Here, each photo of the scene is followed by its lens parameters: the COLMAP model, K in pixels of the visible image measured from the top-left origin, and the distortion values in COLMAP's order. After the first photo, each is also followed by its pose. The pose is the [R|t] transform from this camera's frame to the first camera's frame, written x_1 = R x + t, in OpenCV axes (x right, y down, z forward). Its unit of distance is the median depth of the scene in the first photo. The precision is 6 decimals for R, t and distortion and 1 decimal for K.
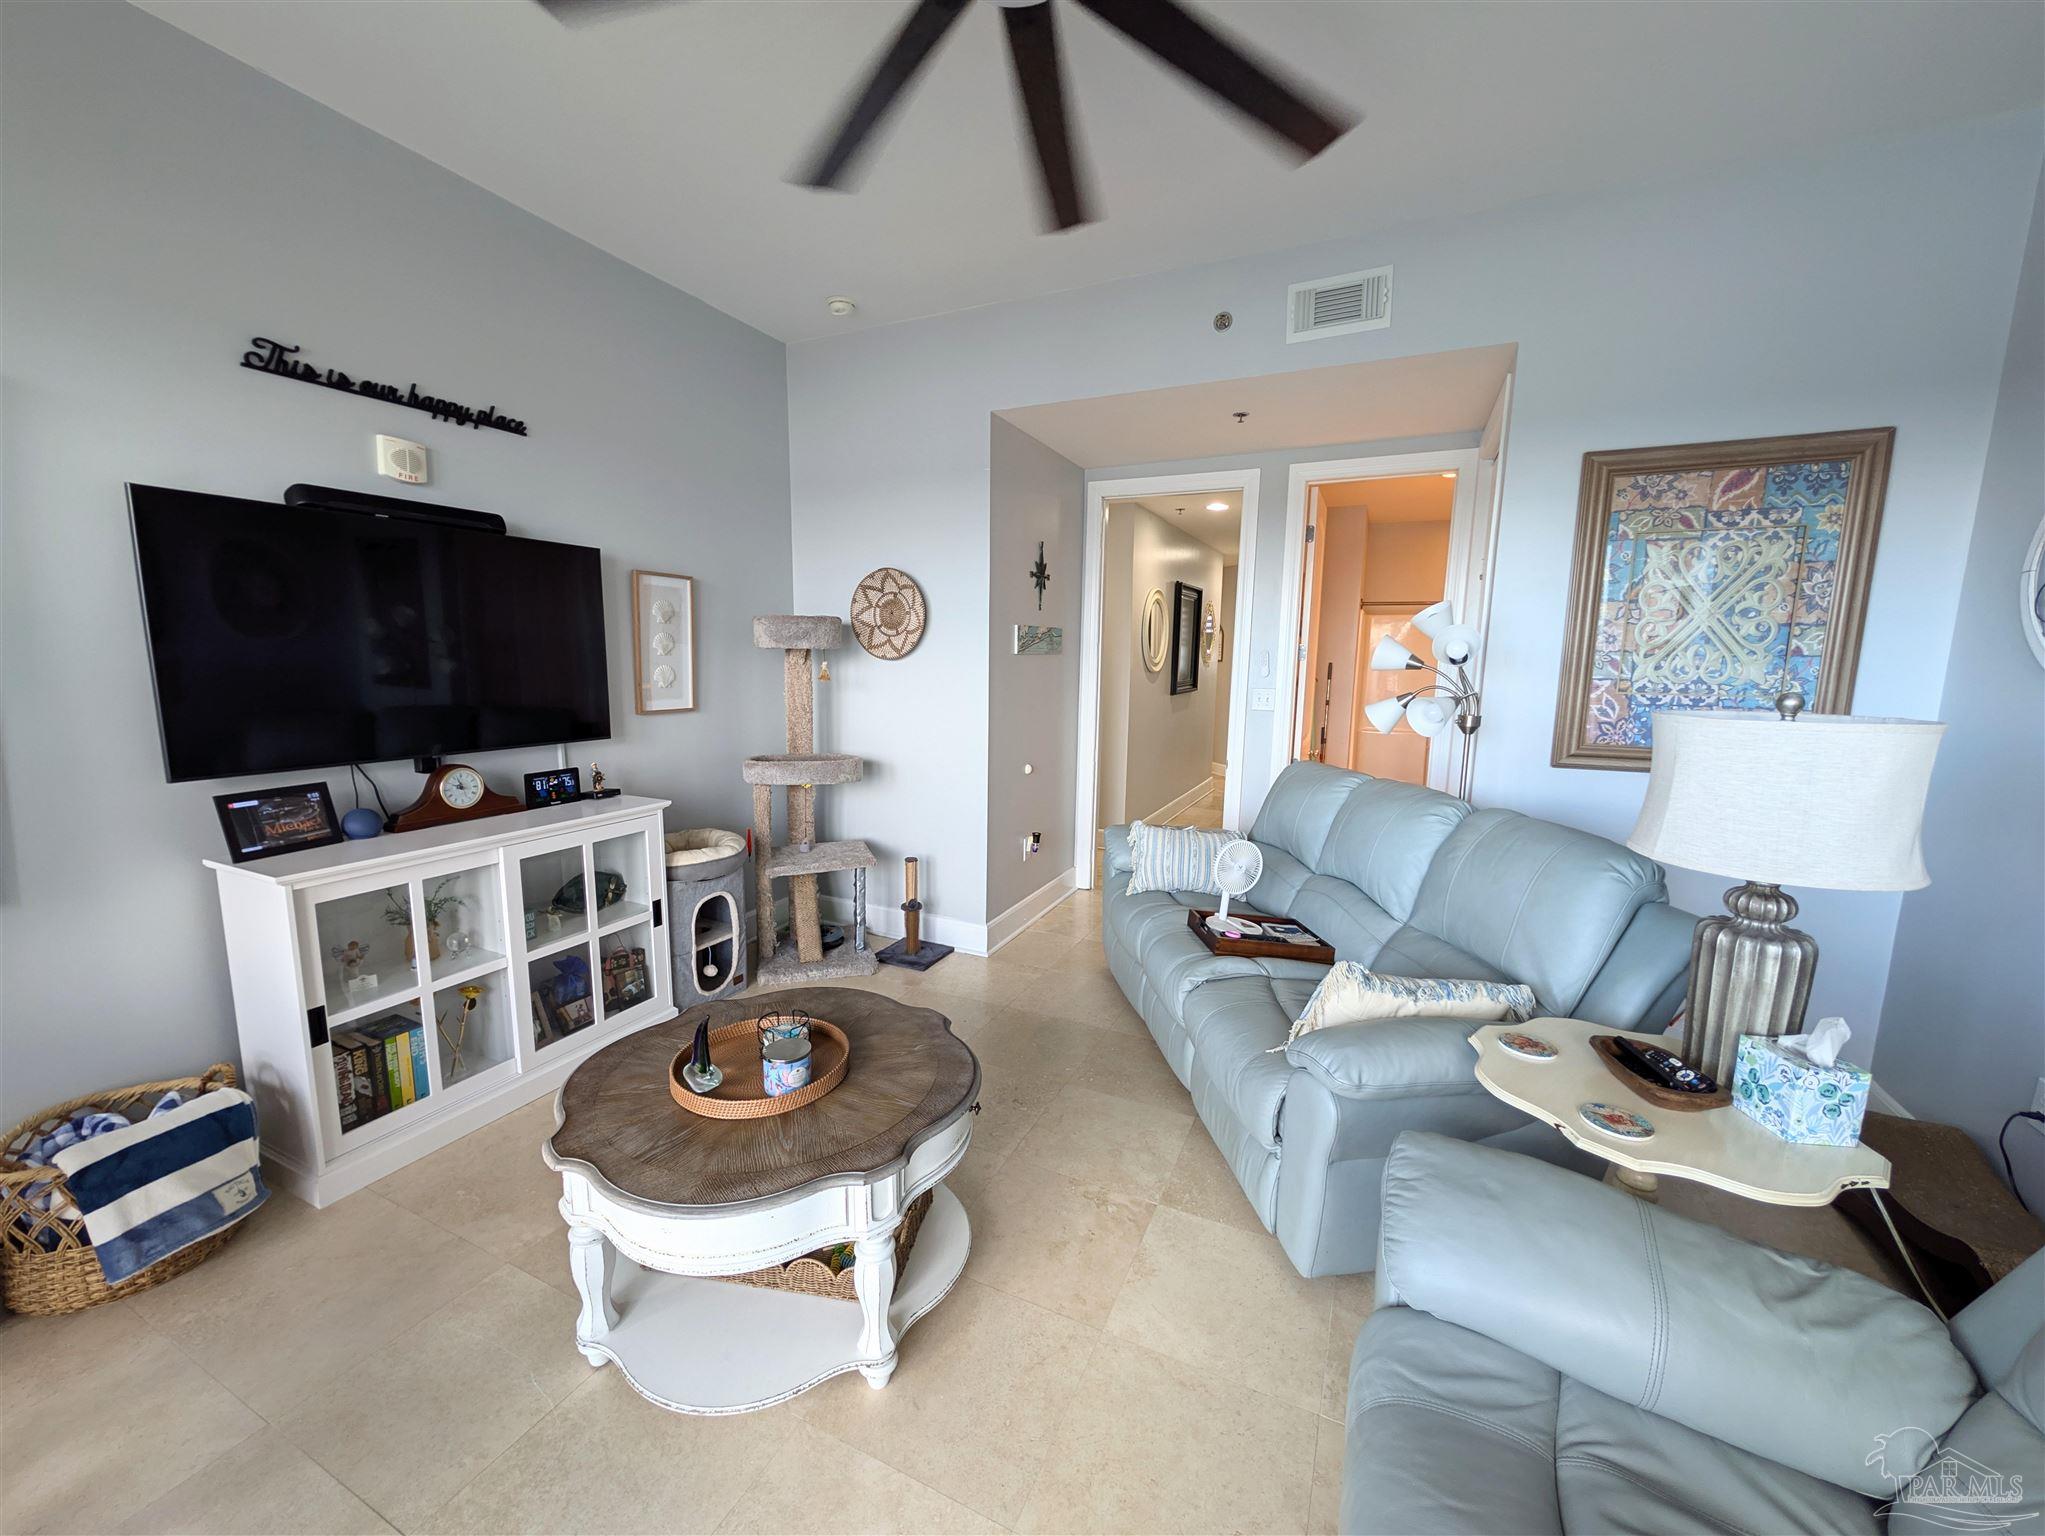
lens RADIAL K [[796.4, 0, 1012.6], [0, 796.4, 771.5], [0, 0, 1]] dist [0.000393, -0.000697]
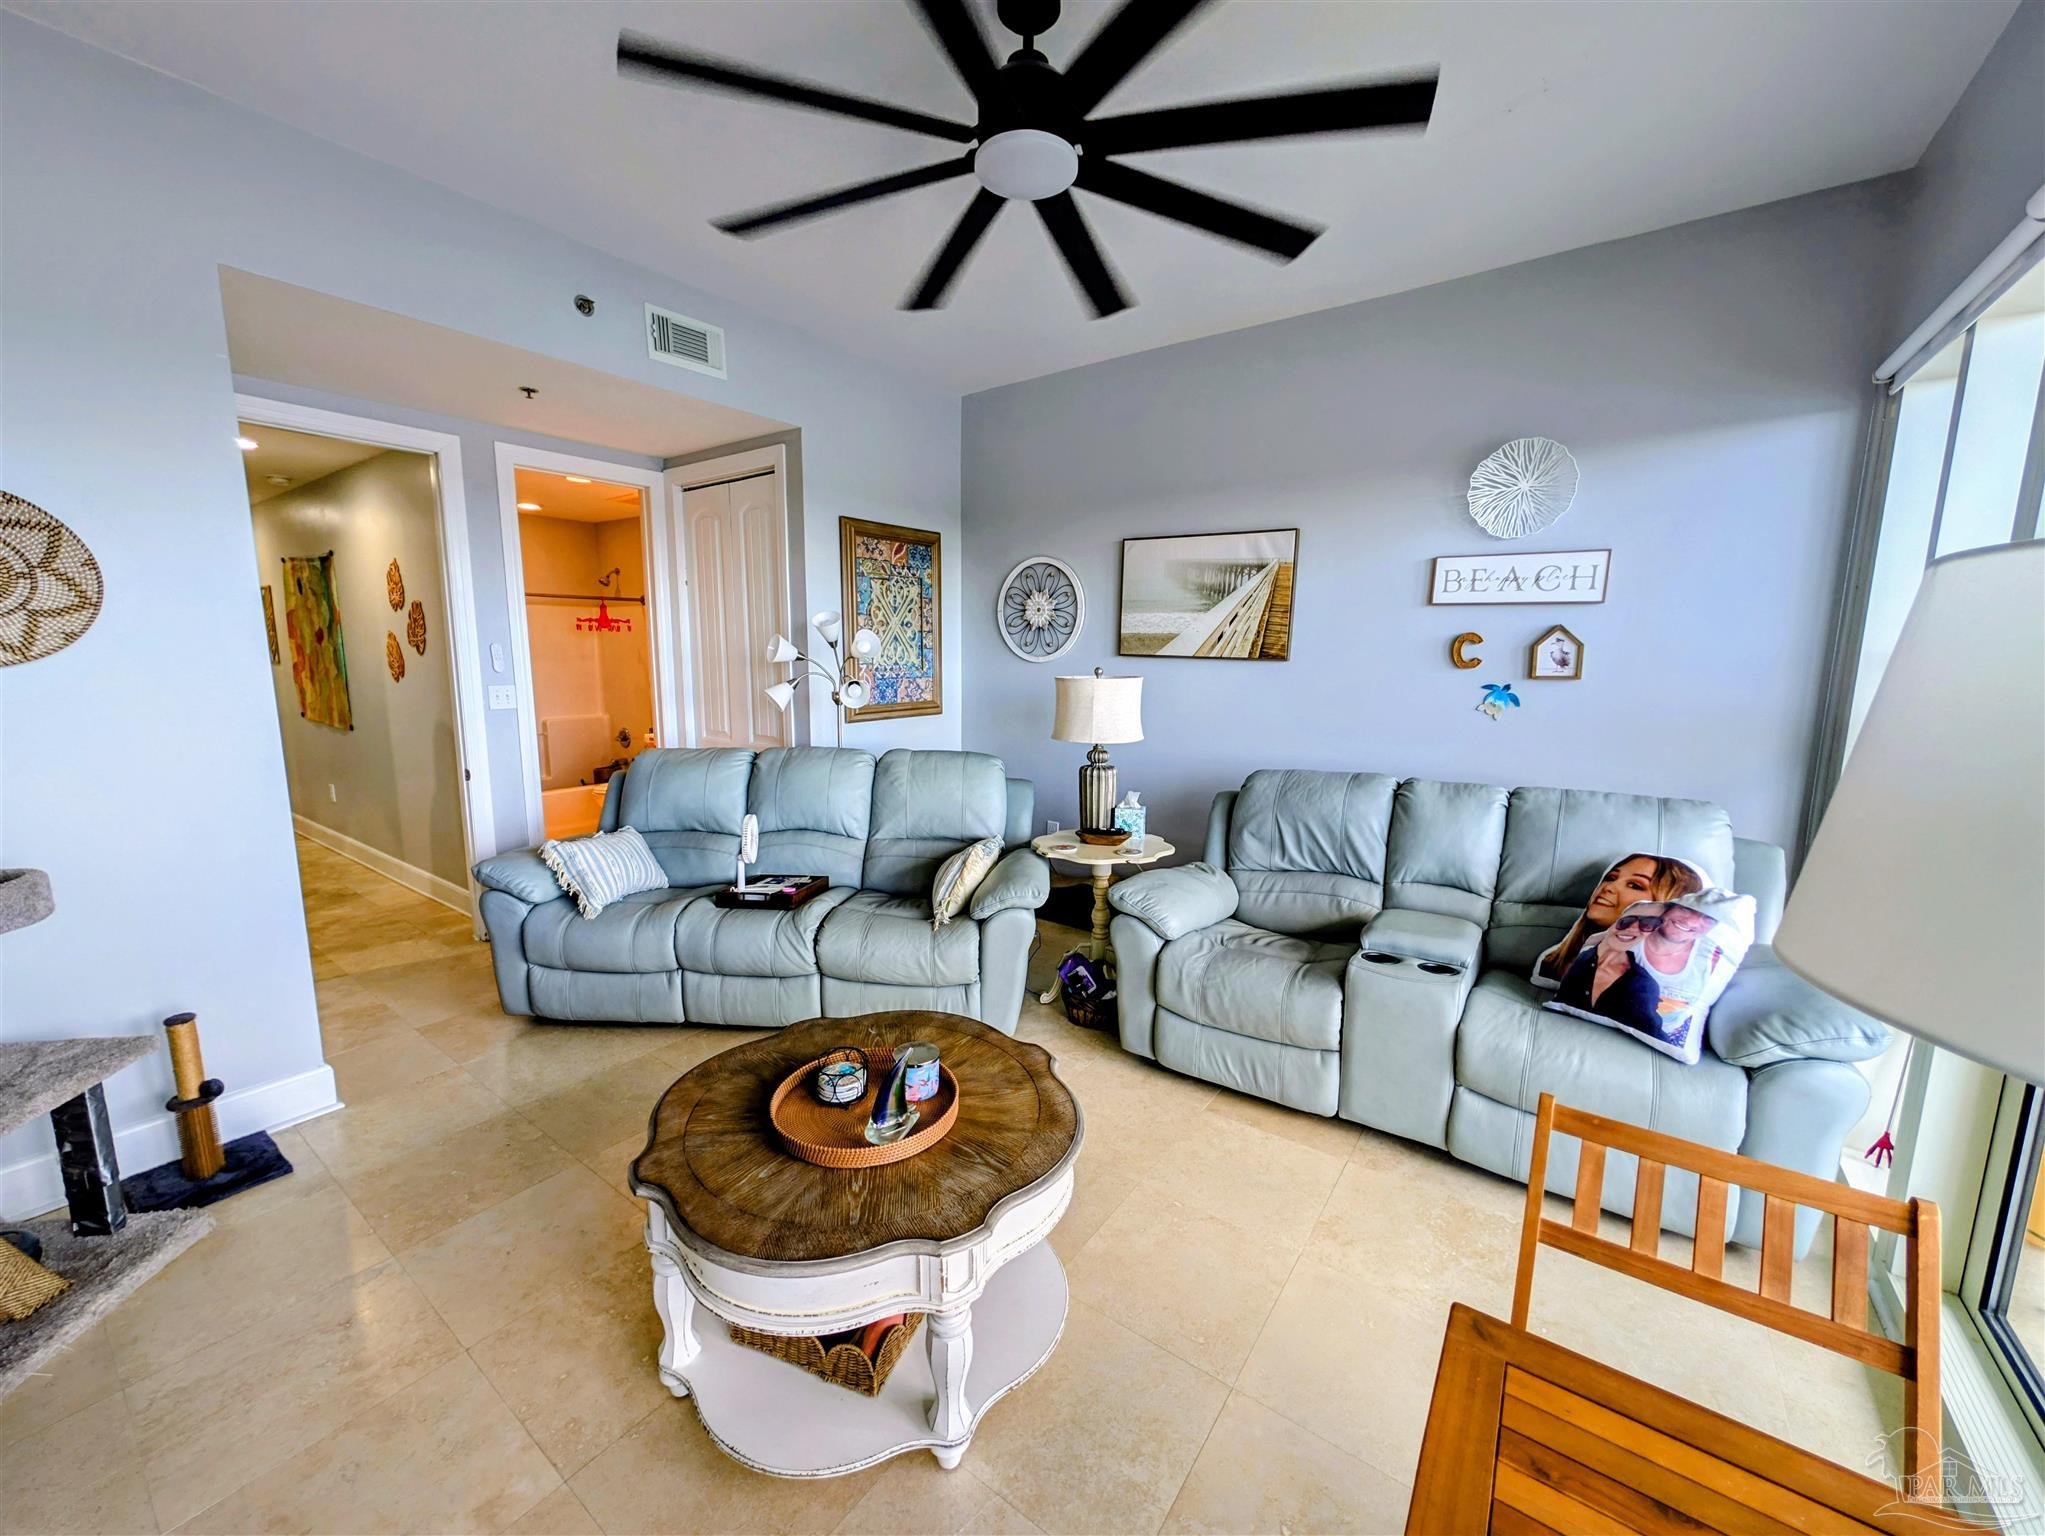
lens RADIAL K [[796.4, 0, 1012.6], [0, 796.4, 775.3], [0, 0, 1]] dist [0.000393, -0.000697]
pose [[0.186918, -0.164504, 0.968504, -0.877138], [0.139895, 0.980289, 0.139507, -0.089611], [-0.972364, 0.109412, 0.206247, 0.470272]]
